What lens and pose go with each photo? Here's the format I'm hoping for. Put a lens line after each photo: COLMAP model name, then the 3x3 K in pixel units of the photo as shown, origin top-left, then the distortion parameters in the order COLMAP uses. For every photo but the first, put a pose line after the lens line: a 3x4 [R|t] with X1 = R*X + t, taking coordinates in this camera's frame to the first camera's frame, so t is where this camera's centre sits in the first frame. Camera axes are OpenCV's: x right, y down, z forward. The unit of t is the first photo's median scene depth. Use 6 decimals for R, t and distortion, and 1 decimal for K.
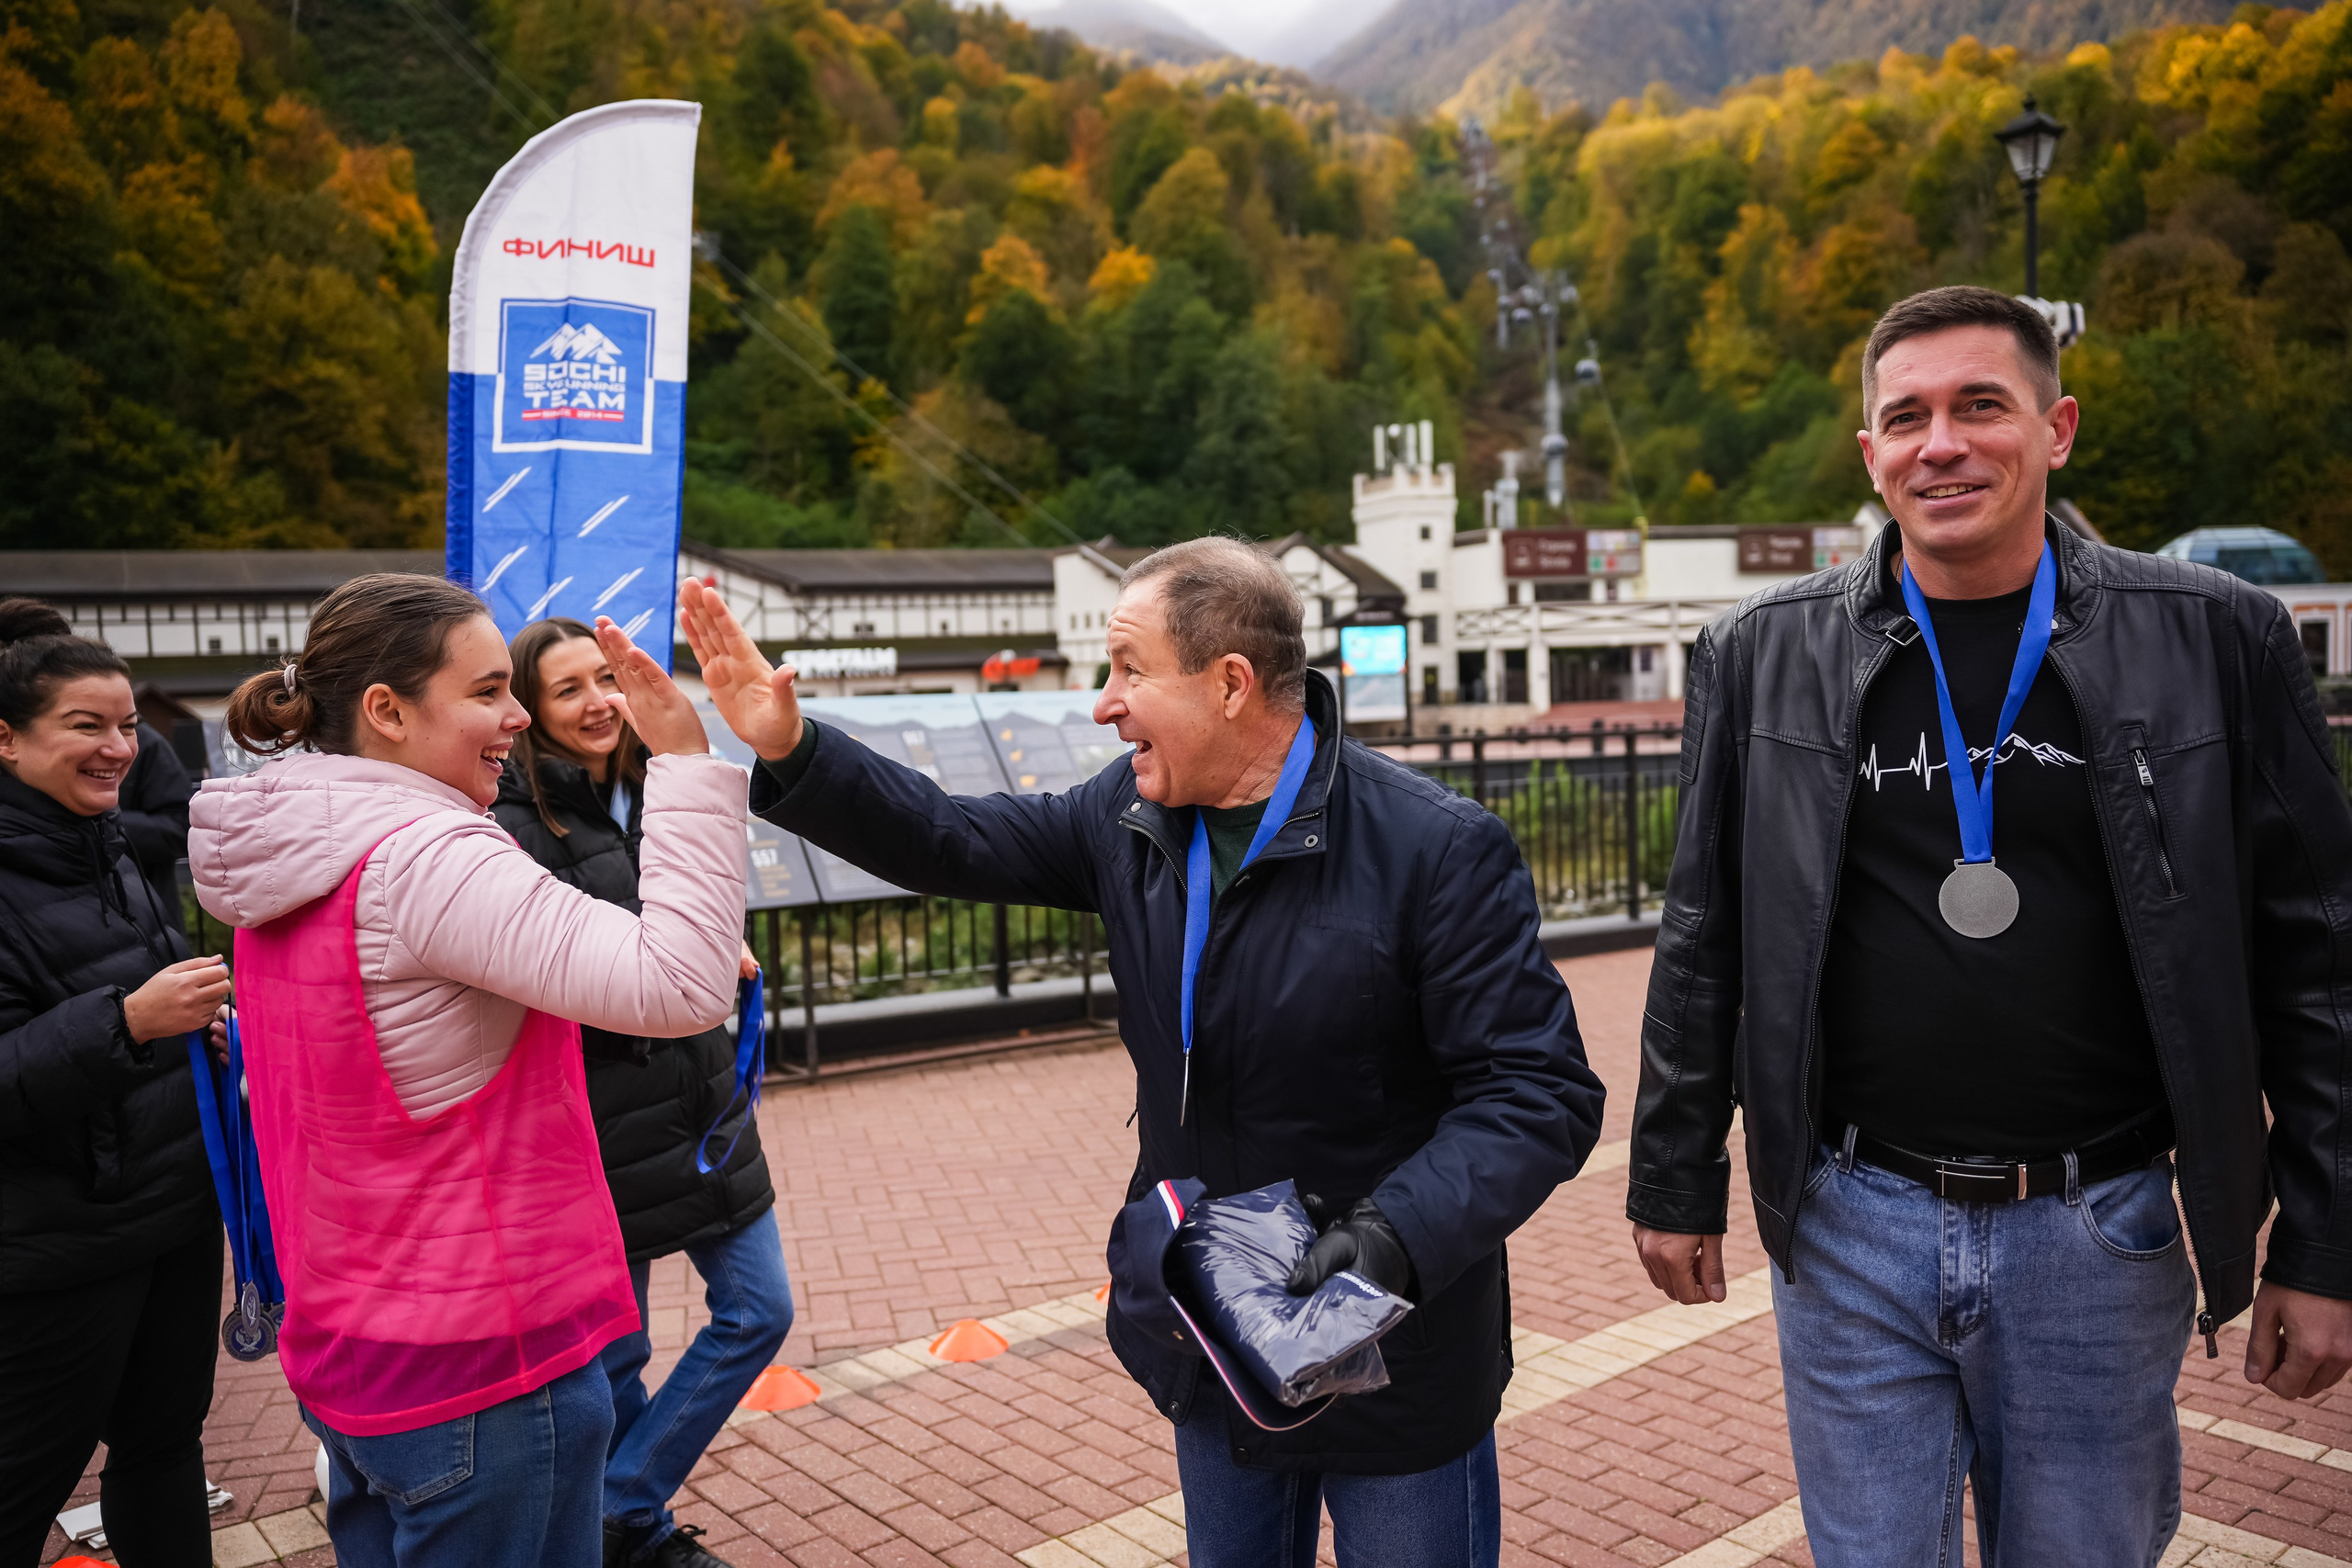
lens RADIAL K [[1834.5, 0, 1176.0], [0, 1834.5, 784.0], [0, 0, 1]] dist [-0.009564, 0.003180]
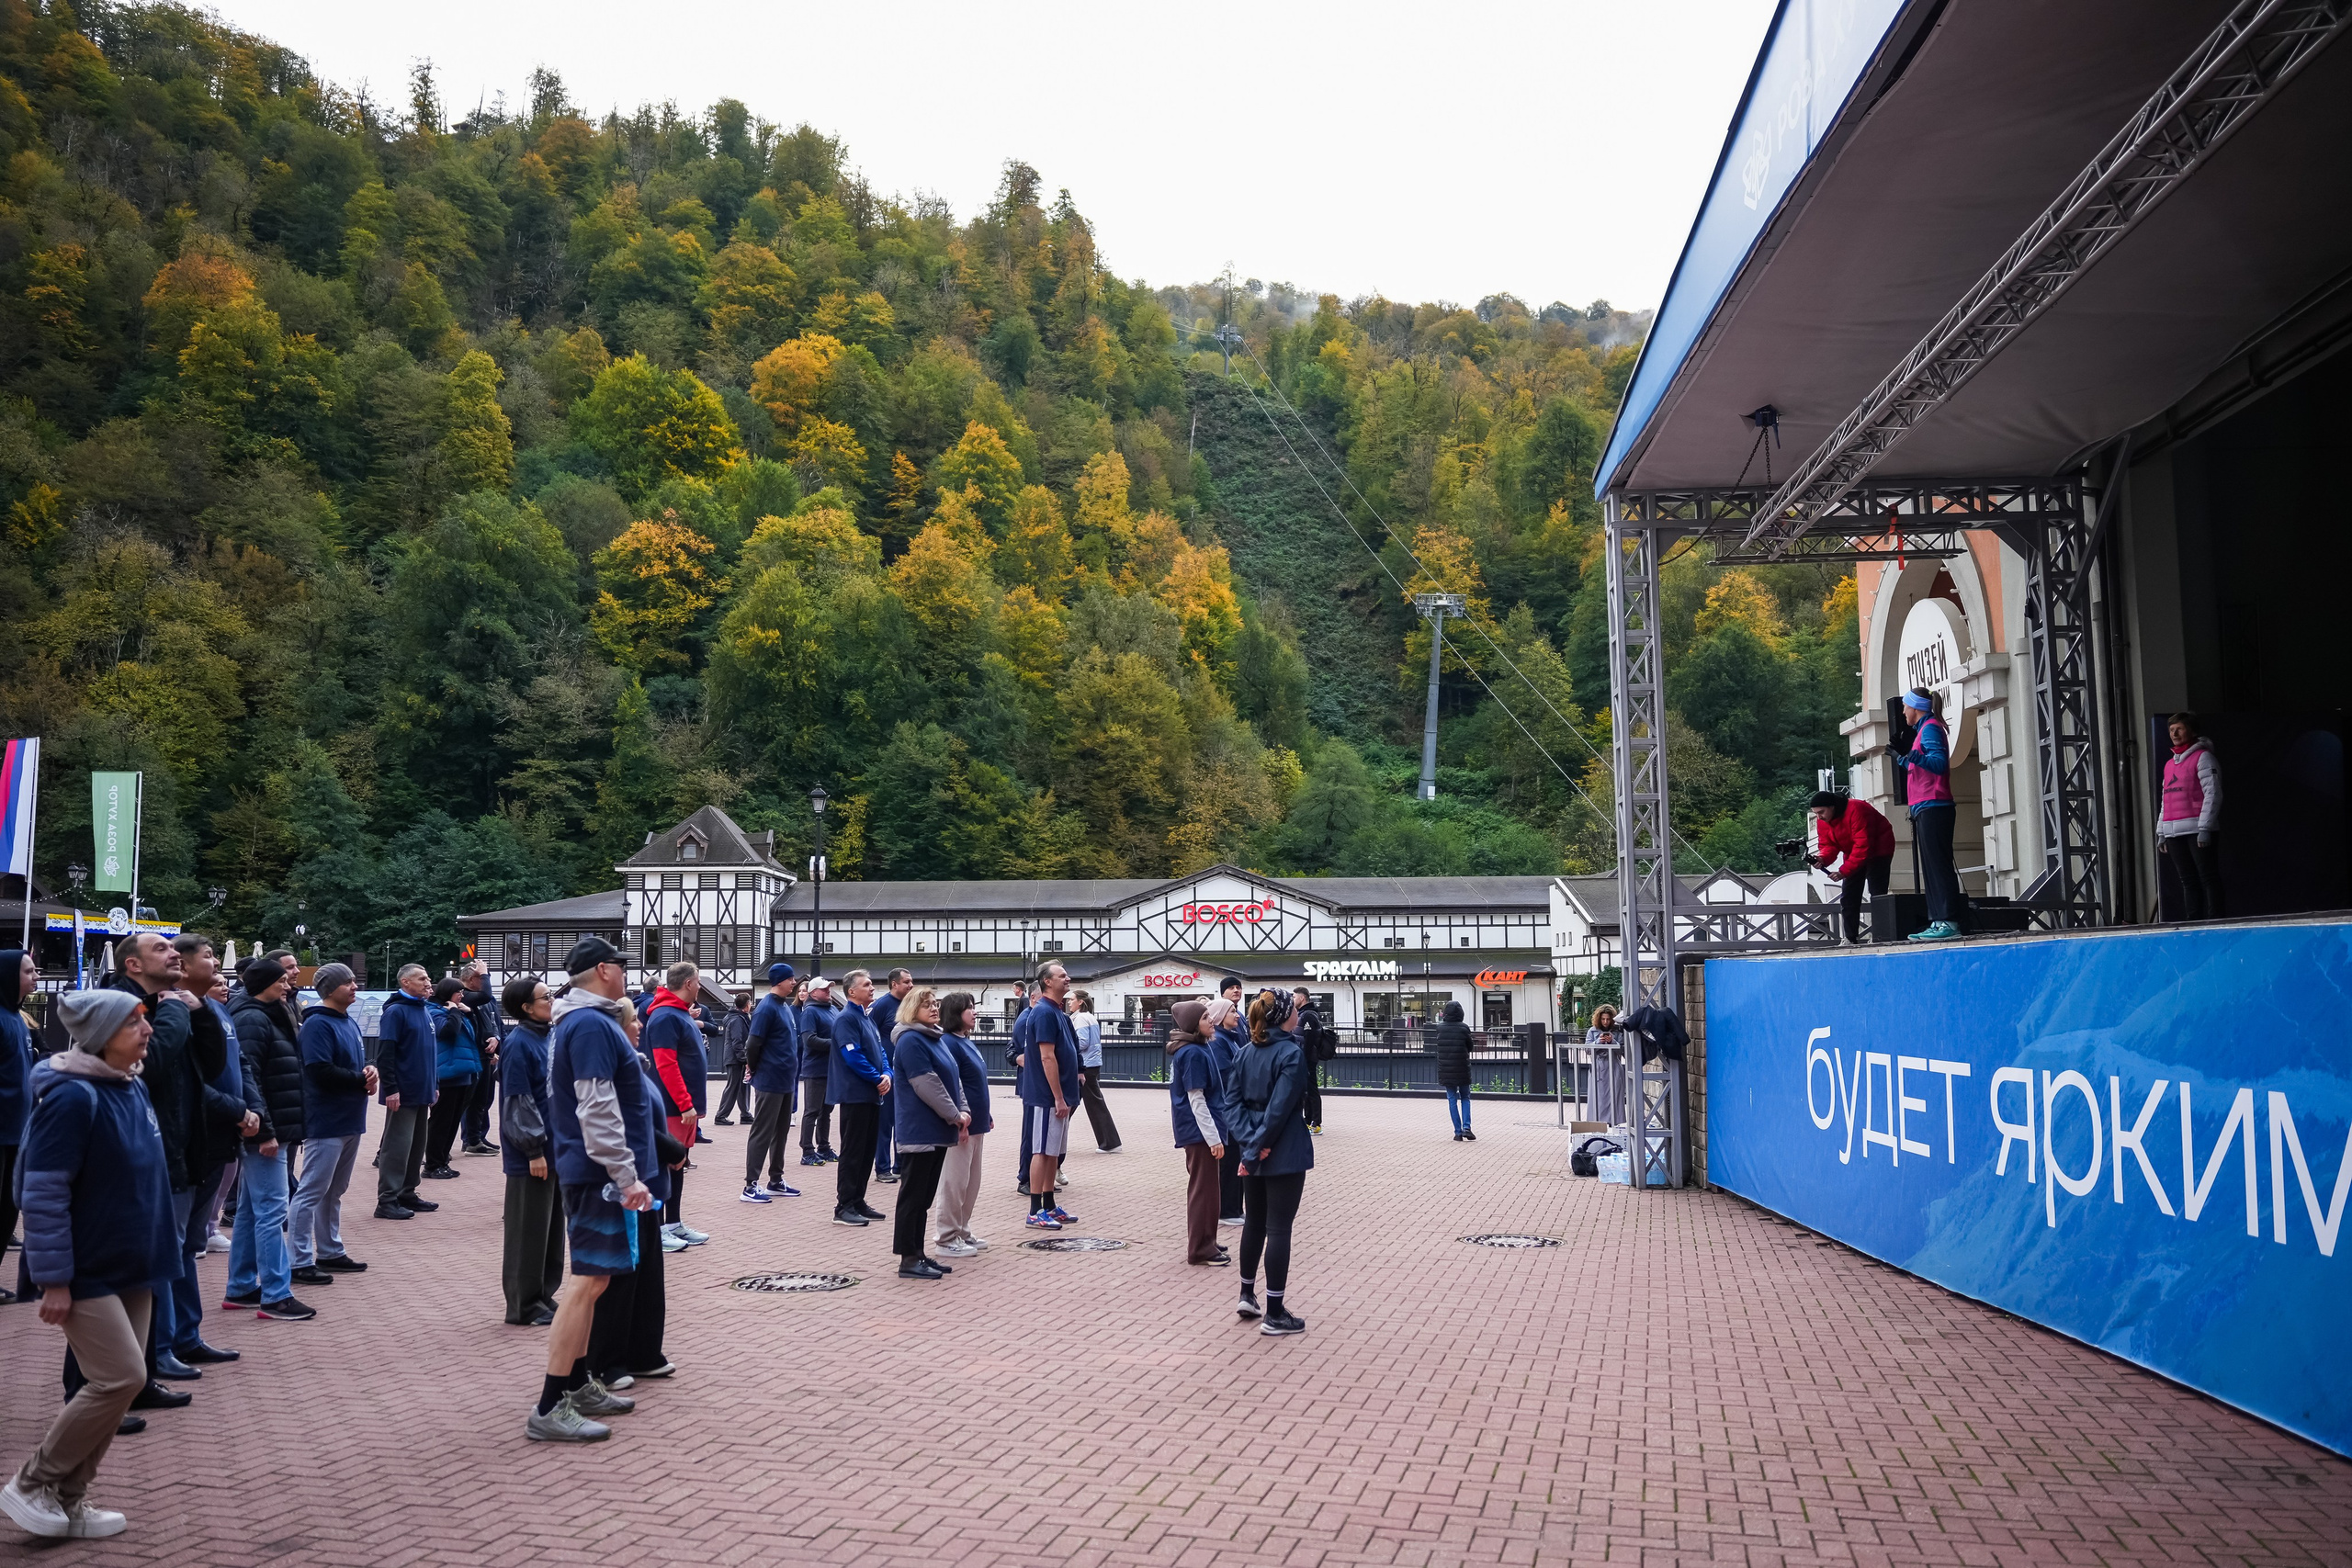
lens RADIAL K [[1834.5, 0, 1176.0], [0, 1834.5, 784.0], [0, 0, 1]] dist [-0.009564, 0.003180]
pose [[0.875601, -0.025080, -0.482384, 0.194228], [-0.053358, 0.987517, -0.148196, 0.000252], [0.480079, 0.155500, 0.863333, -0.094047]]
